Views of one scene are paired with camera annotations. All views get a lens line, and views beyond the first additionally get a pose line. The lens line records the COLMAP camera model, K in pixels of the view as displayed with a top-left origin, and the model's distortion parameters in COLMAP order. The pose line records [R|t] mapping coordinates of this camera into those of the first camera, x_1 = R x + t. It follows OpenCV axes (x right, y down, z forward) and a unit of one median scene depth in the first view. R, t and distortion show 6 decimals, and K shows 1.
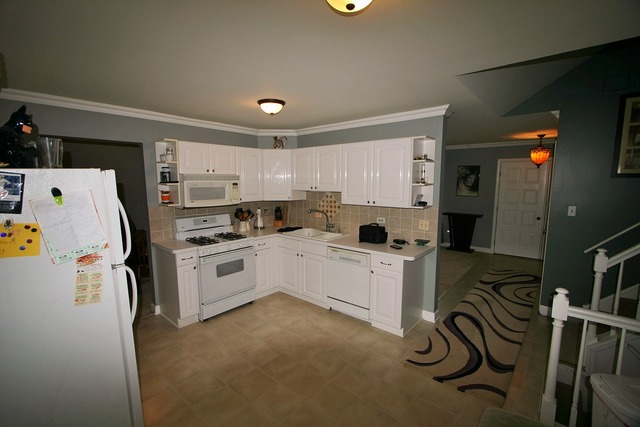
lens RADIAL K [[290.6, 0, 315.8], [0, 290.6, 213.5], [0, 0, 1]] dist [0.004278, 0.000405]
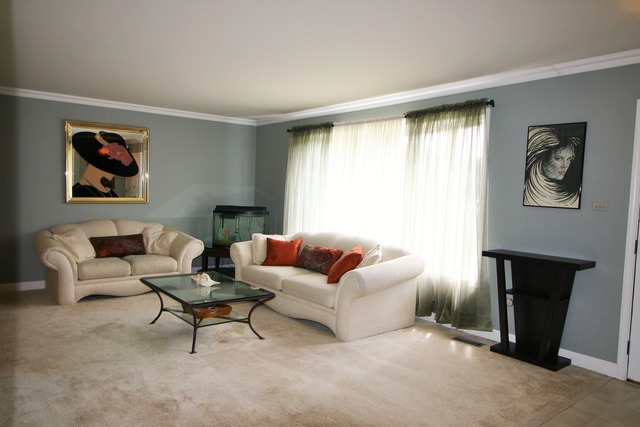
lens RADIAL K [[443.0, 0, 319.4], [0, 443.0, 216.0], [0, 0, 1]] dist [-0.002542, 0.000033]
pose [[0.984809, 0.046503, -0.167297, 0.330697], [-0.057557, 0.996425, -0.061845, 0.001132], [0.163823, 0.070534, 0.983965, 0.414475]]
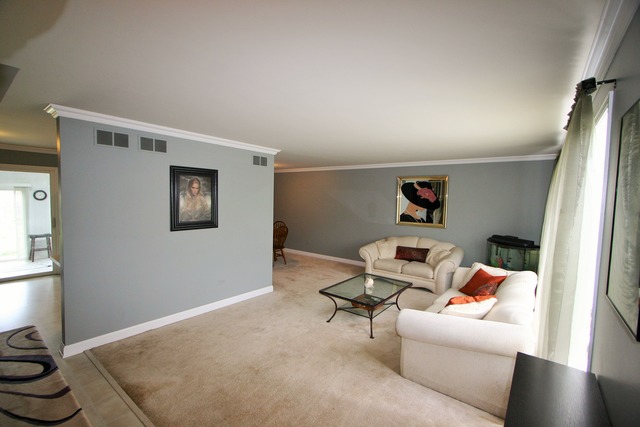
lens RADIAL K [[290.6, 0, 320.7], [0, 290.6, 215.2], [0, 0, 1]] dist [0.004278, 0.000405]
pose [[0.055963, 0.064111, -0.996372, 0.652897], [-0.139874, 0.988598, 0.055755, -0.096028], [0.988587, 0.136247, 0.064292, 0.840580]]
